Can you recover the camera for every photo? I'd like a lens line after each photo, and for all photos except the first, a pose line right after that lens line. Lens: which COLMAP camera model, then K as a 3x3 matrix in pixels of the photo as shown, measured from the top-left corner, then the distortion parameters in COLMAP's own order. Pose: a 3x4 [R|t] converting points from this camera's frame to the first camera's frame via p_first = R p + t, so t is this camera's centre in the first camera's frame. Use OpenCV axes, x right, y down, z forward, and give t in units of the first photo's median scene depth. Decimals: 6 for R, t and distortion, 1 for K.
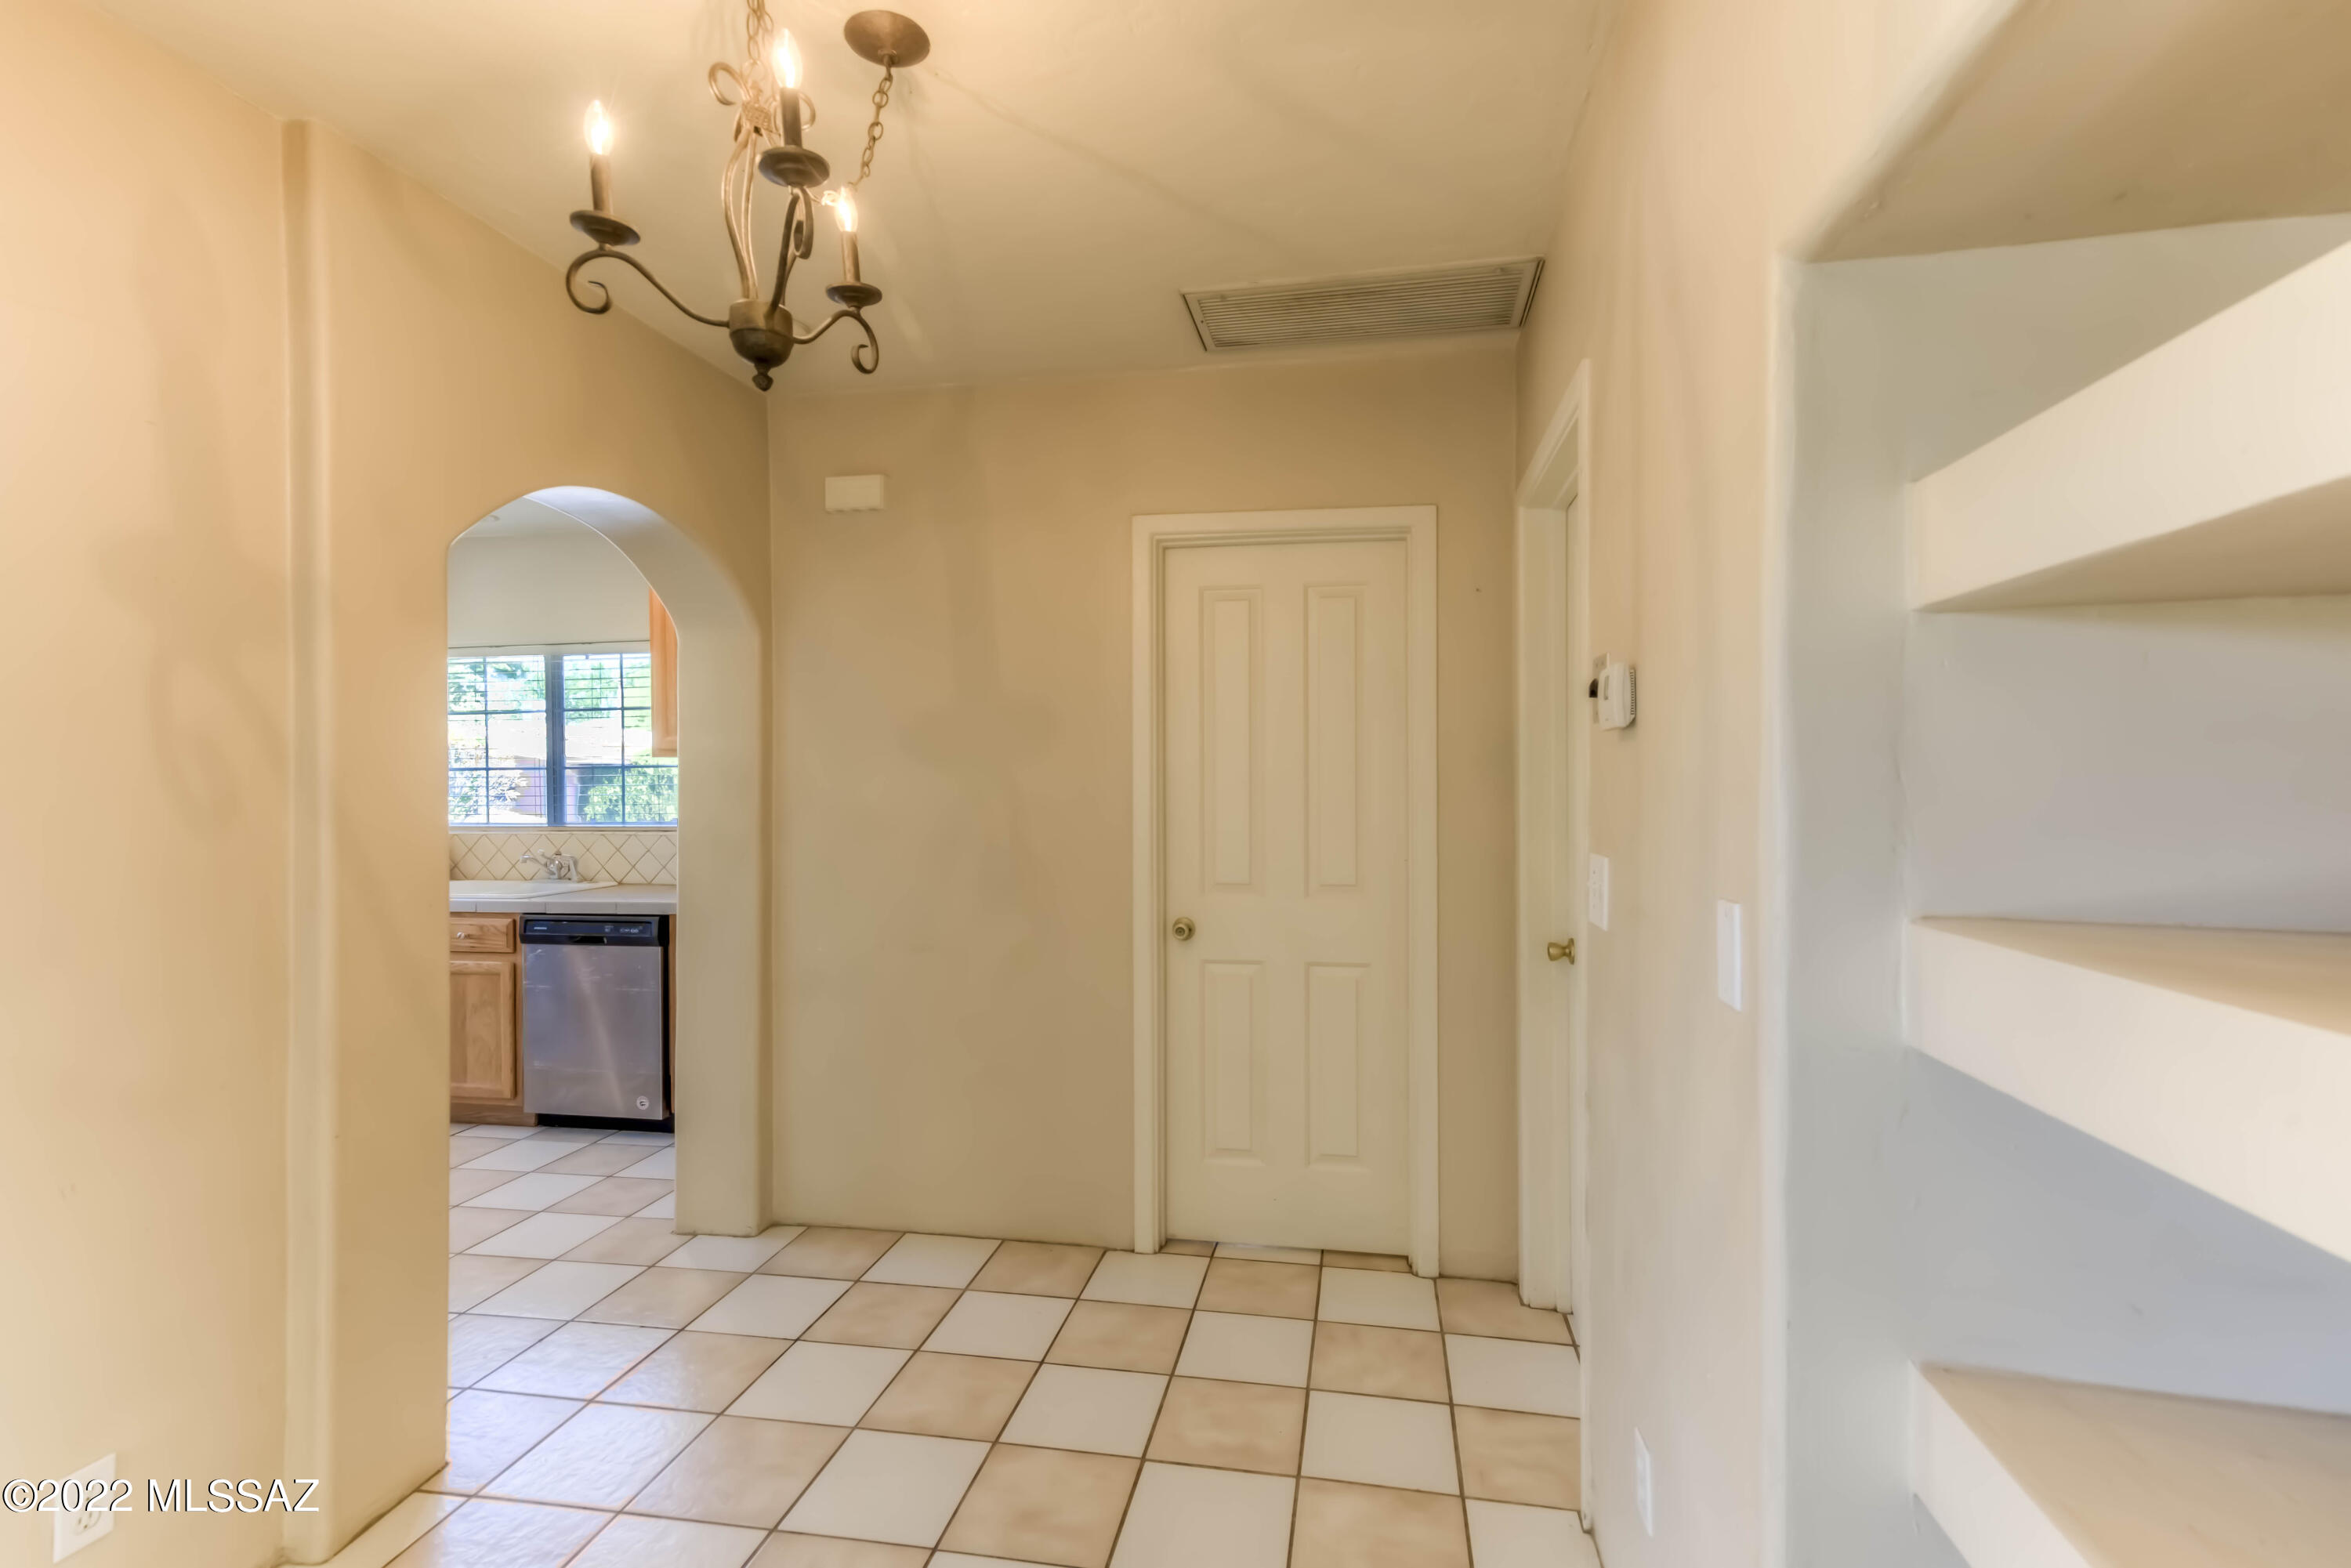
lens RADIAL K [[1081.0, 0, 1189.5], [0, 1081.0, 782.3], [0, 0, 1]] dist [0.015484, 0.000088]
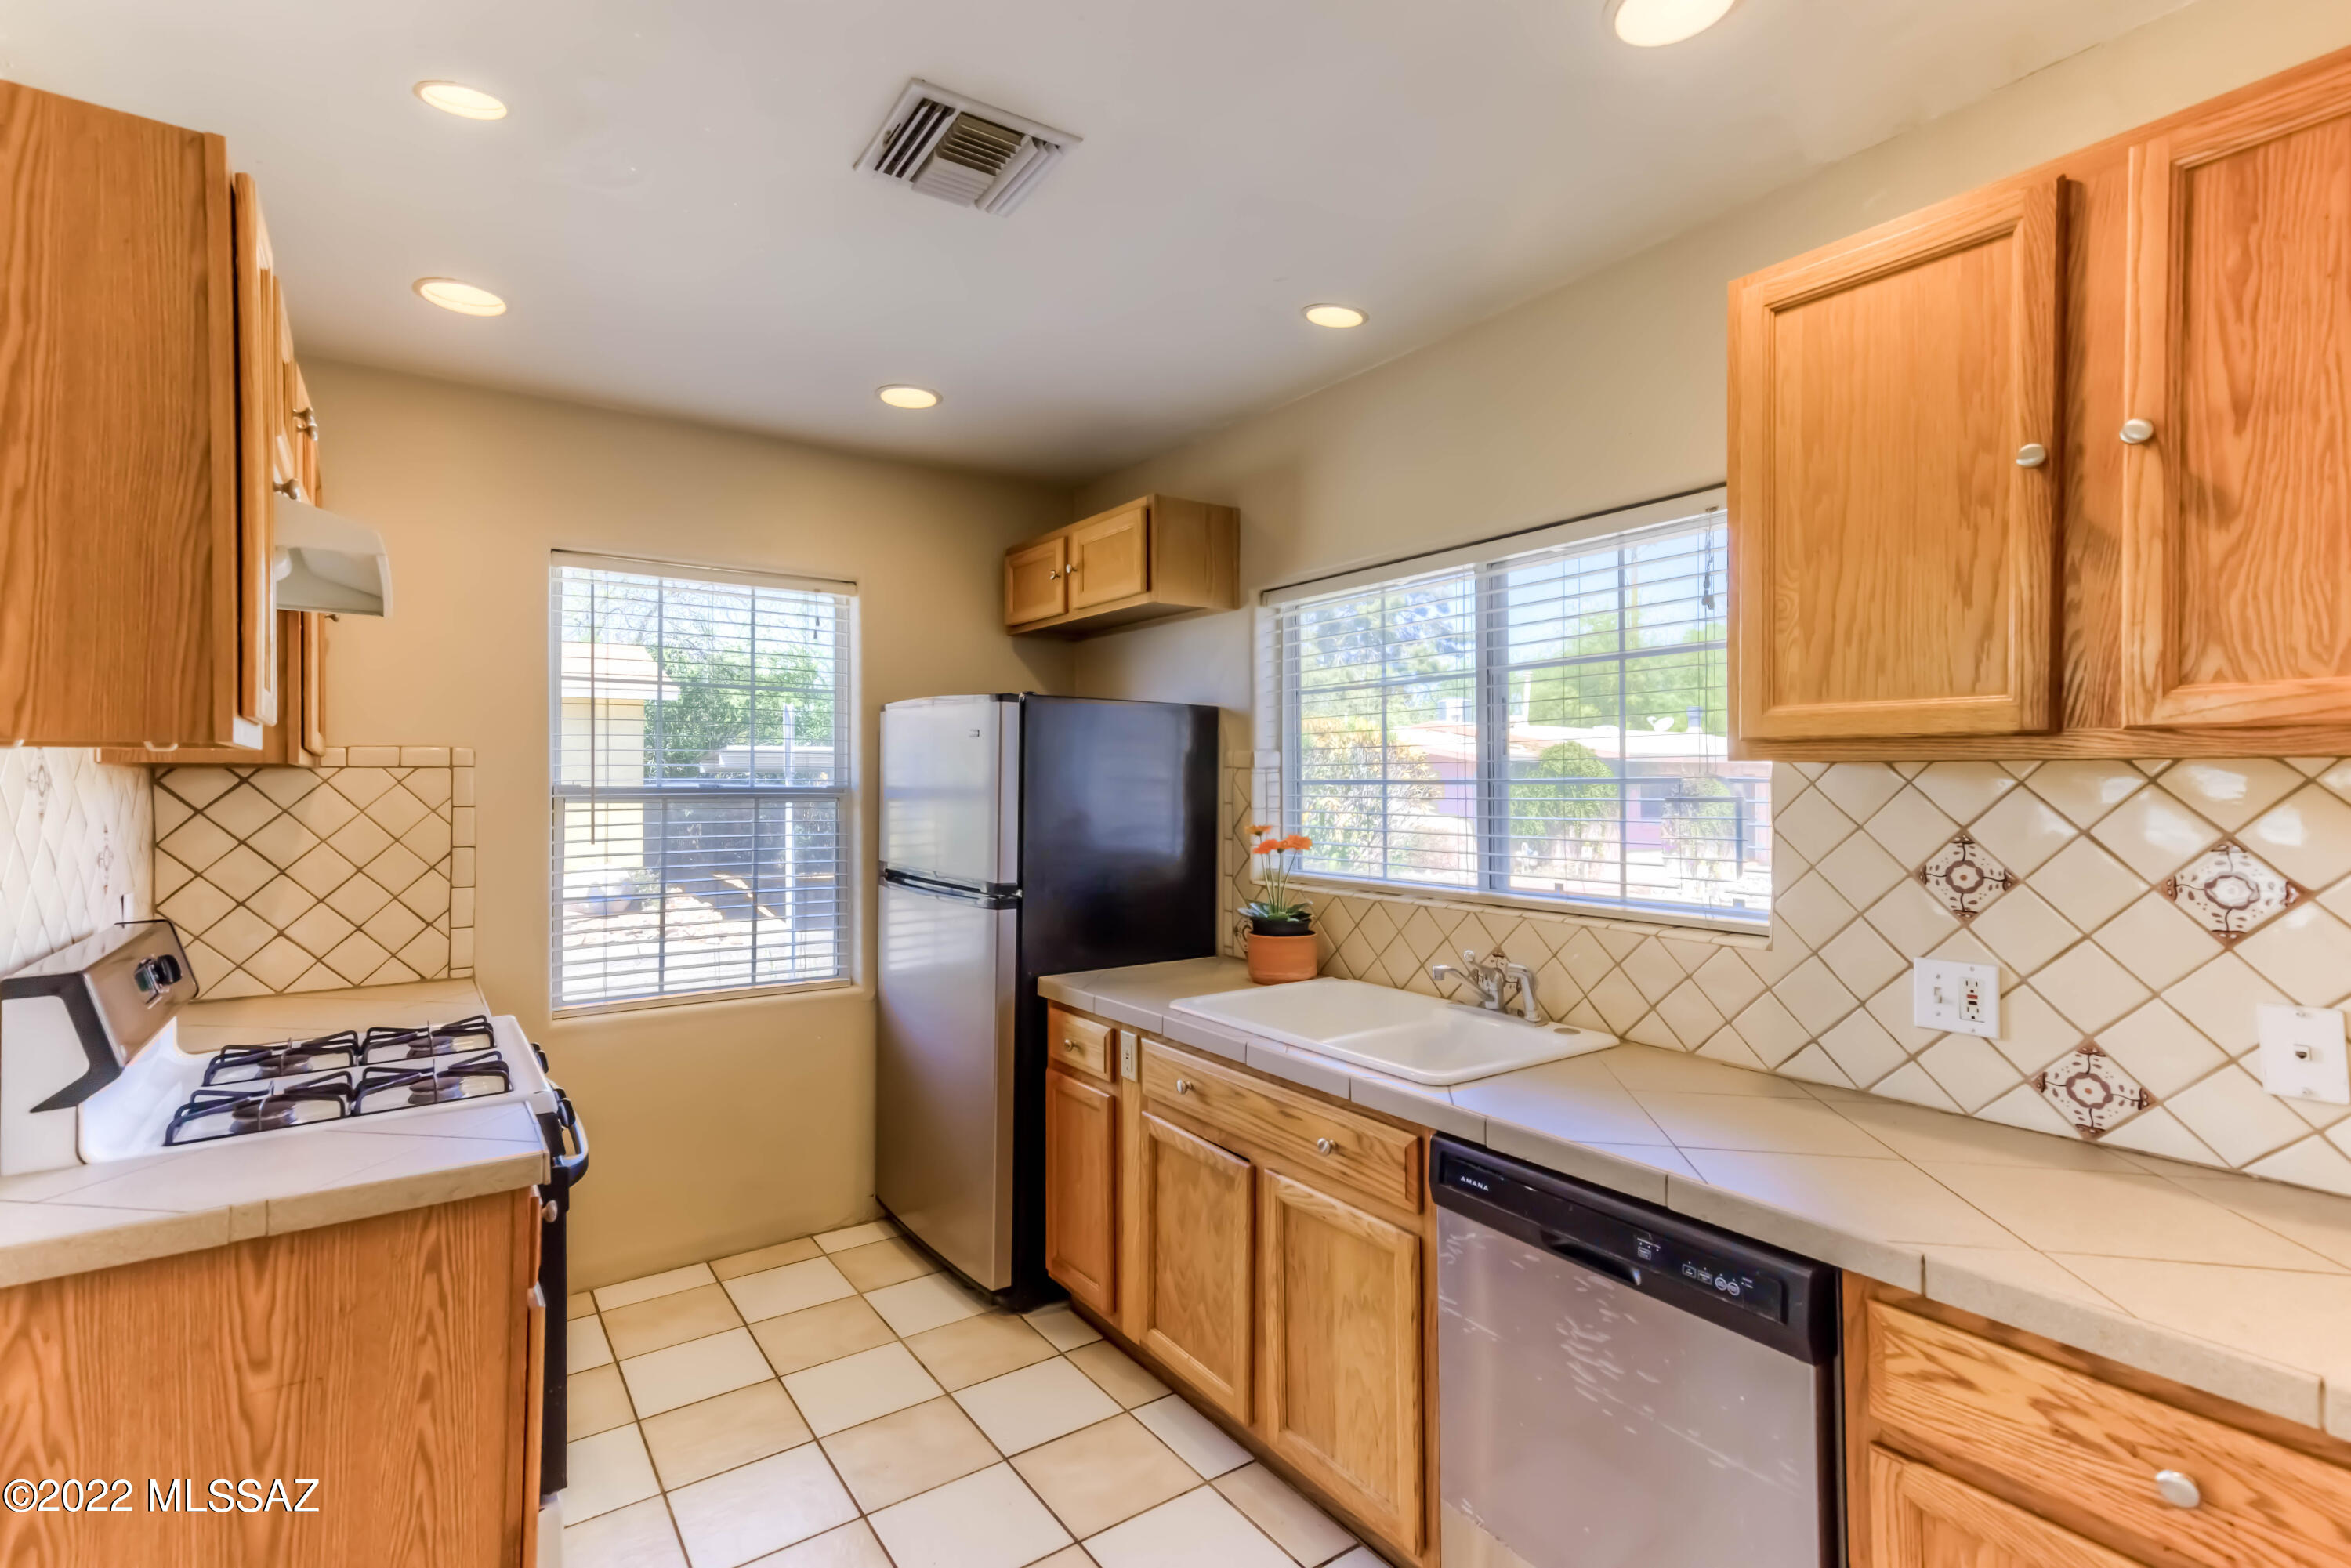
lens RADIAL K [[1081.0, 0, 1180.9], [0, 1081.0, 773.5], [0, 0, 1]] dist [0.015484, 0.000088]
pose [[0.707757, 0.001034, -0.706455, -0.379345], [-0.000496, 0.999999, 0.000968, -0.021007], [0.706456, -0.000335, 0.707757, 0.620834]]
